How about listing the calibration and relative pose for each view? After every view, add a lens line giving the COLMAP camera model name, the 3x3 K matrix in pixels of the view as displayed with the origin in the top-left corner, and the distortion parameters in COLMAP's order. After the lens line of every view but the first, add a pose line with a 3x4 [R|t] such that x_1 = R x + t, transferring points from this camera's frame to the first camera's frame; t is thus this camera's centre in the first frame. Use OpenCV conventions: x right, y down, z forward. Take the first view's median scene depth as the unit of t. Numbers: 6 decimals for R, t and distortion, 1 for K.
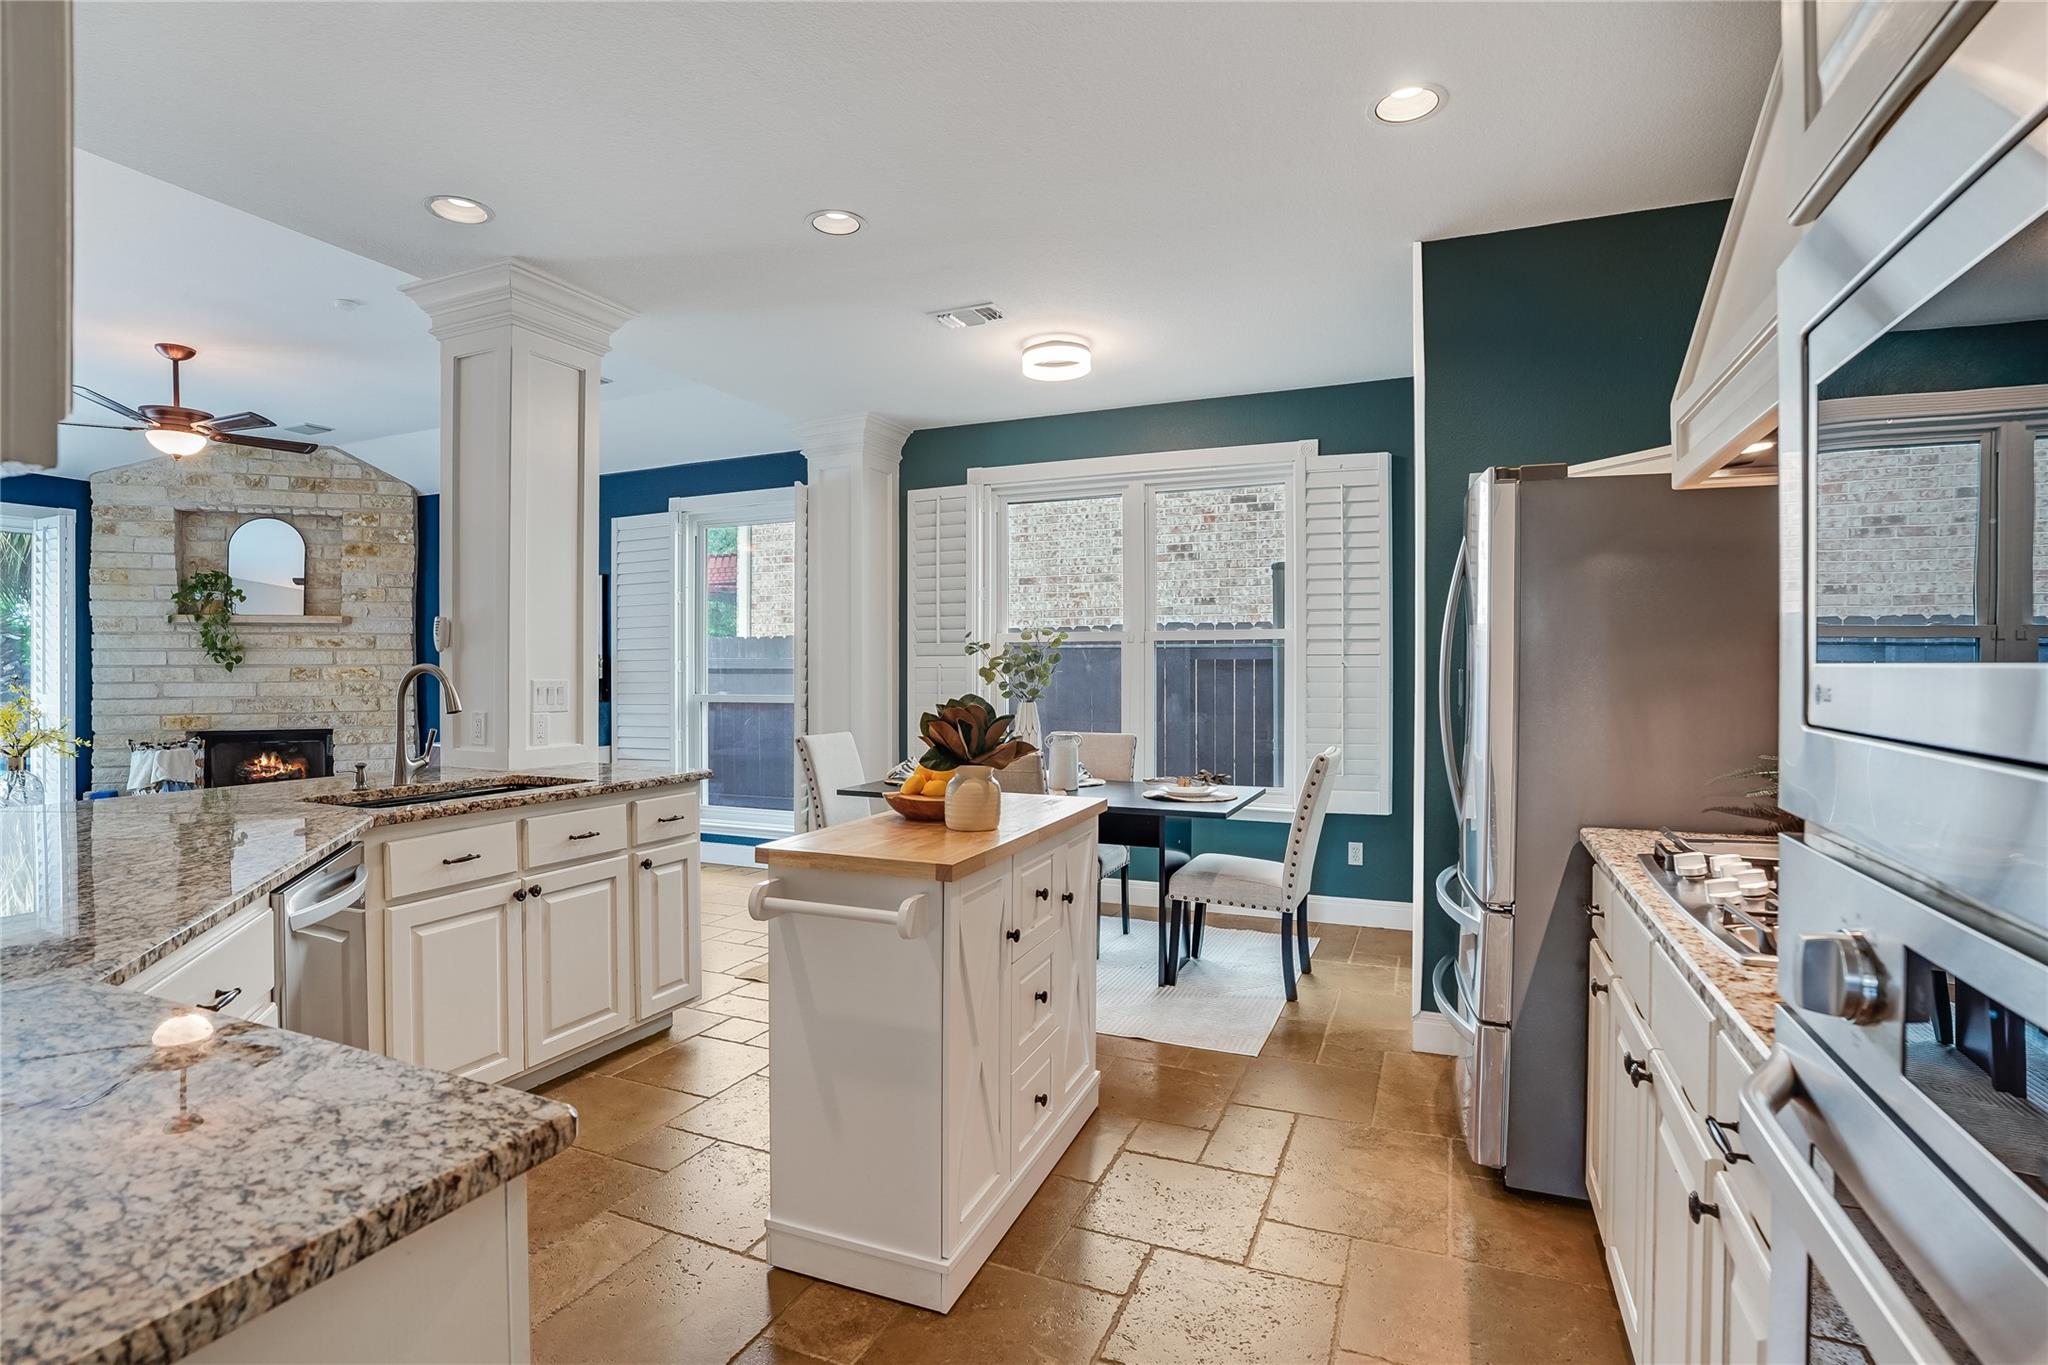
lens RADIAL K [[994.9, 0, 1026.4], [0, 994.9, 674.3], [0, 0, 1]] dist [-0.070904, 0.024488]
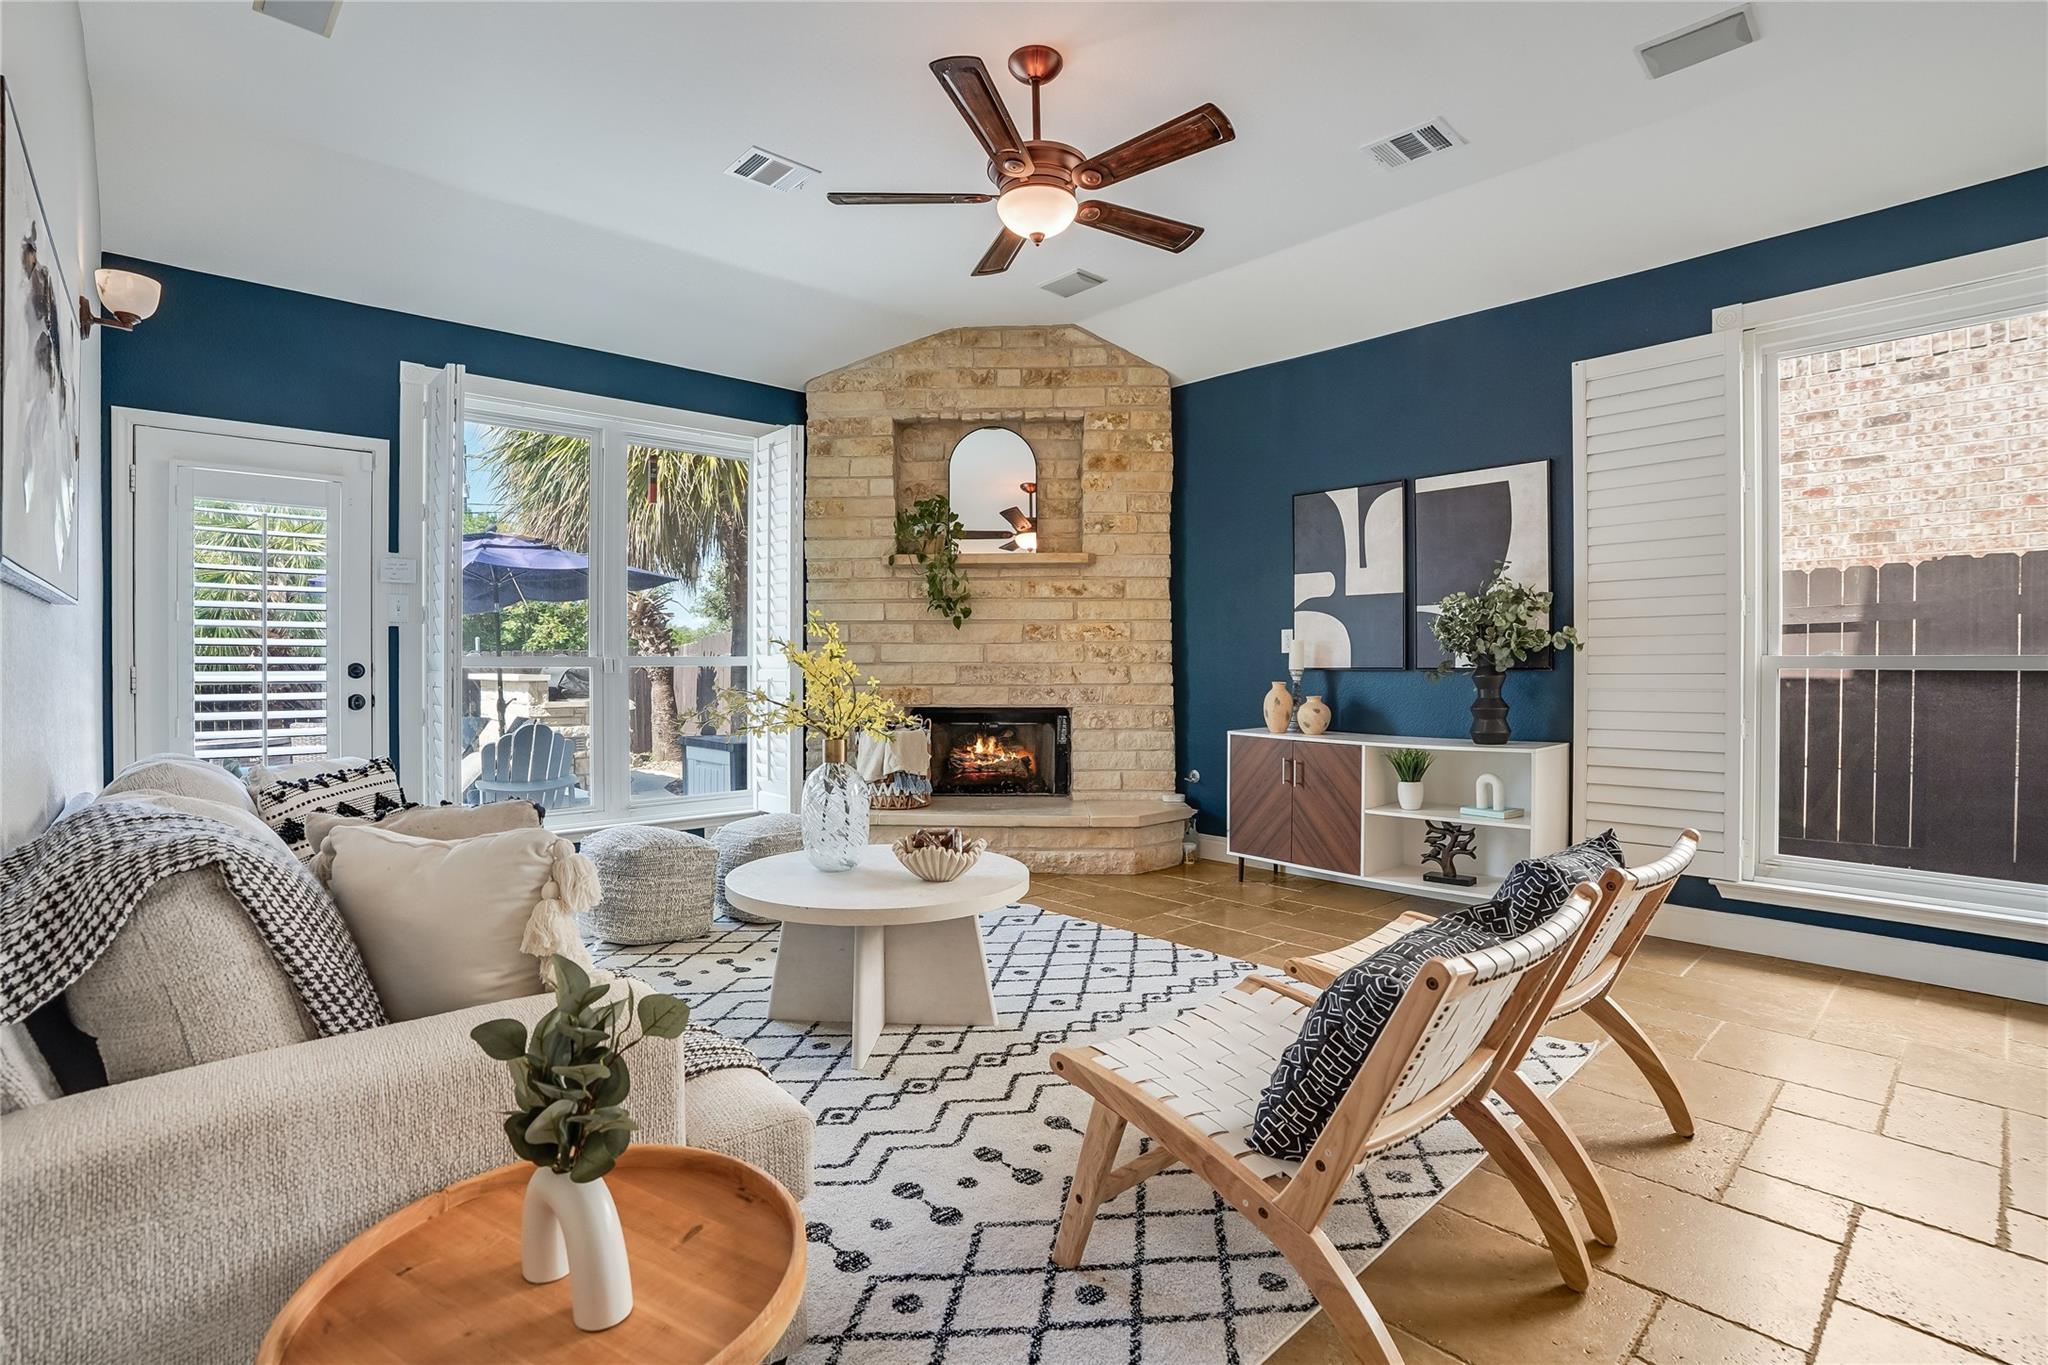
lens RADIAL K [[984.1, 0, 1026.7], [0, 984.1, 672.6], [0, 0, 1]] dist [-0.089477, 0.037998]
pose [[0.912801, 0.006574, -0.408352, -0.457830], [-0.003758, 0.999963, 0.007696, 0.025006], [0.408388, -0.005490, 0.912792, 0.311503]]
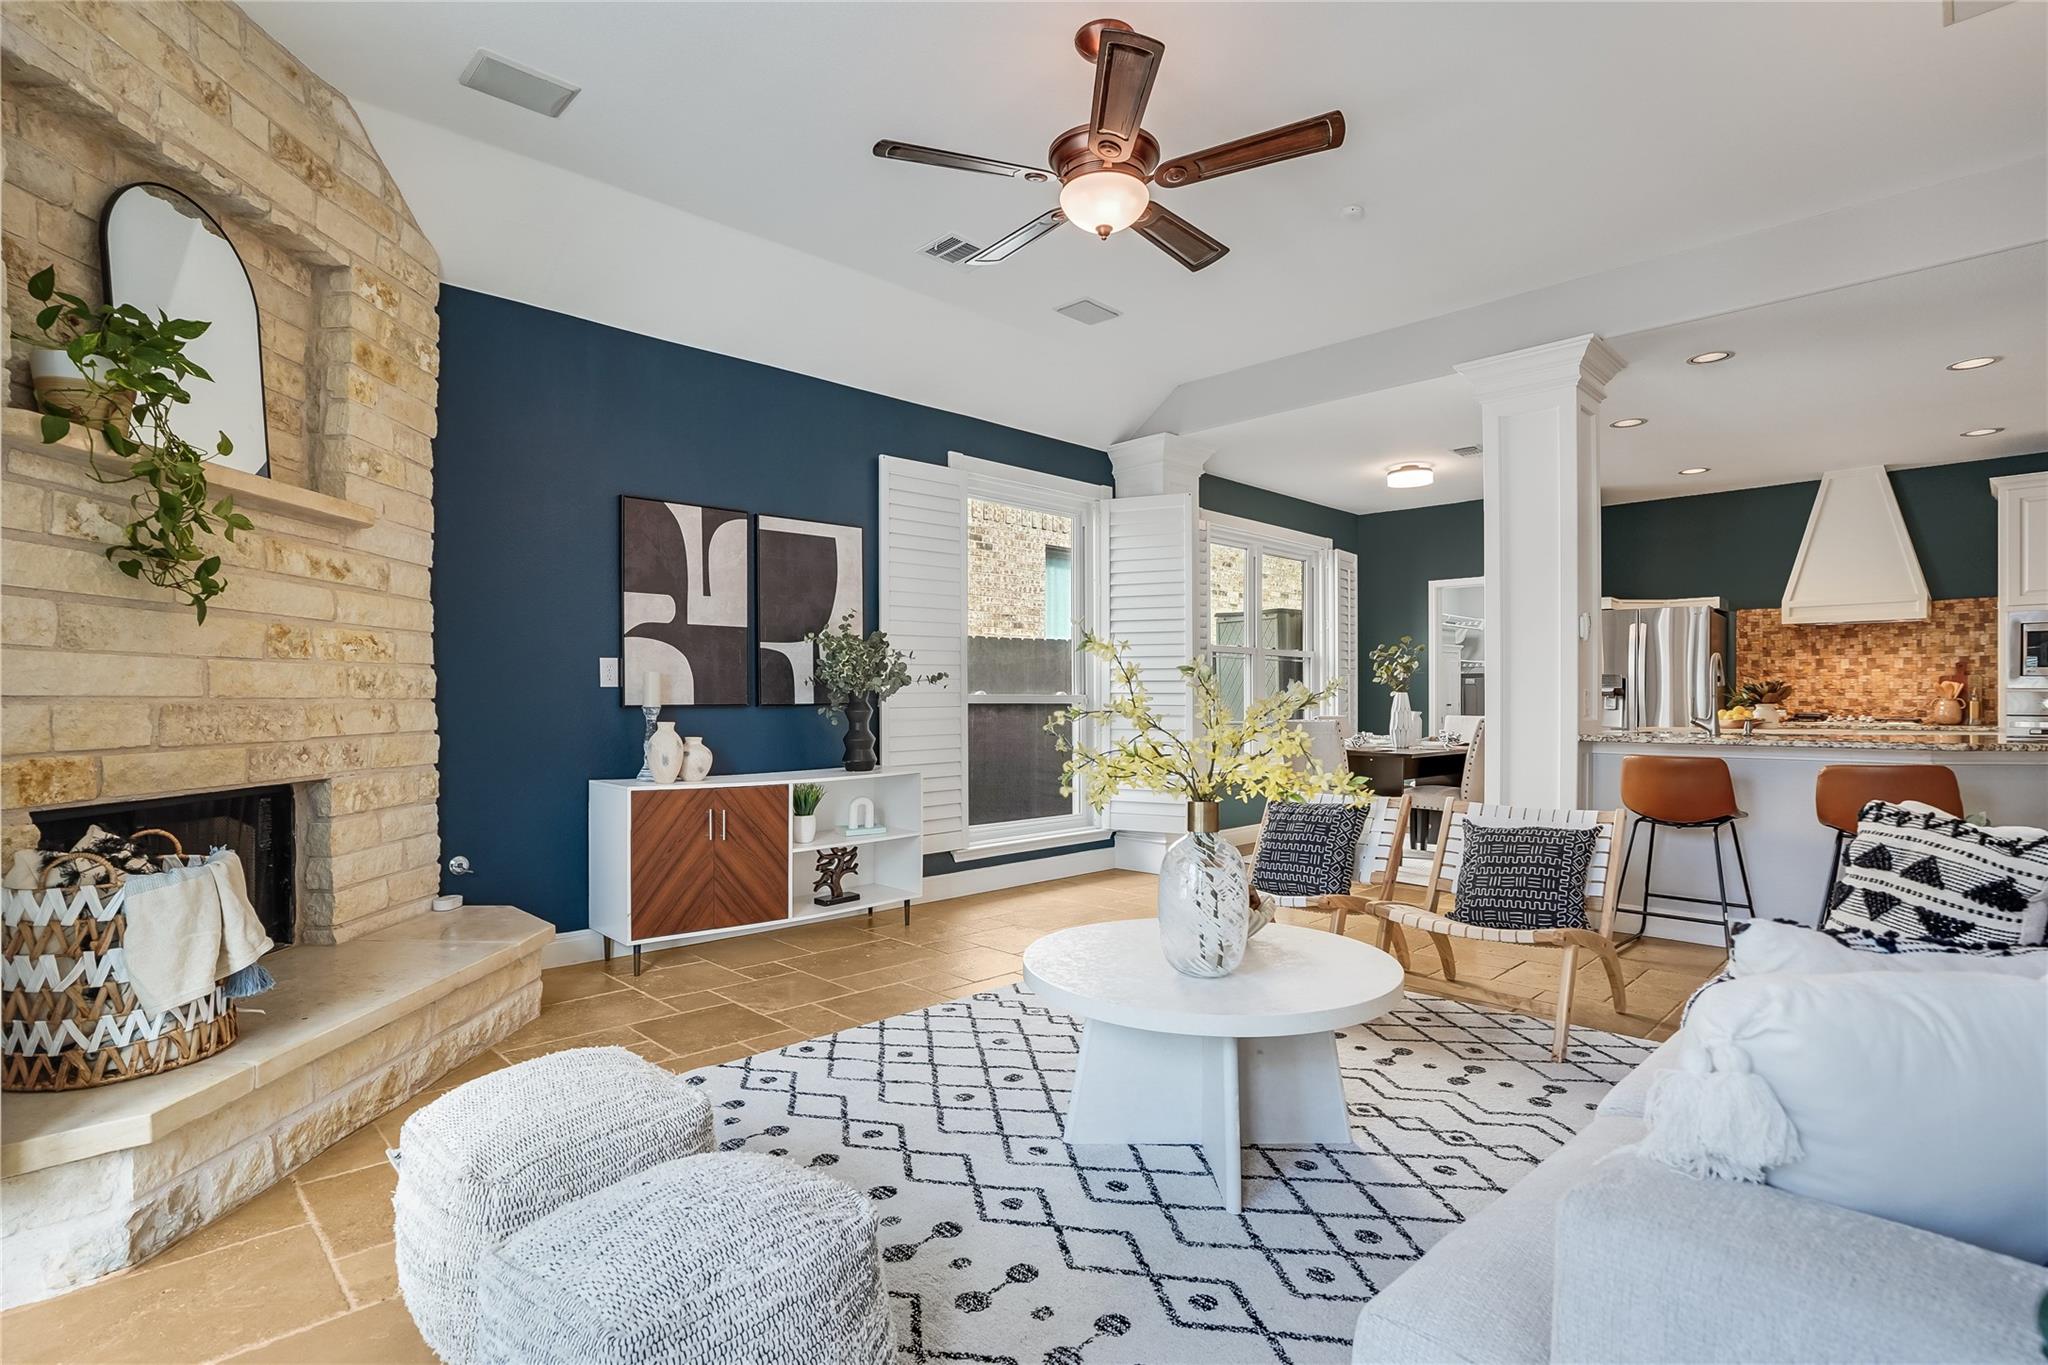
lens RADIAL K [[998.0, 0, 1014.6], [0, 998.0, 699.3], [0, 0, 1]] dist [-0.069688, 0.028891]
pose [[0.384337, 0.003594, 0.923186, -1.015061], [0.001282, 0.999989, -0.004427, 0.025767], [-0.923192, 0.002885, 0.384329, 0.590479]]
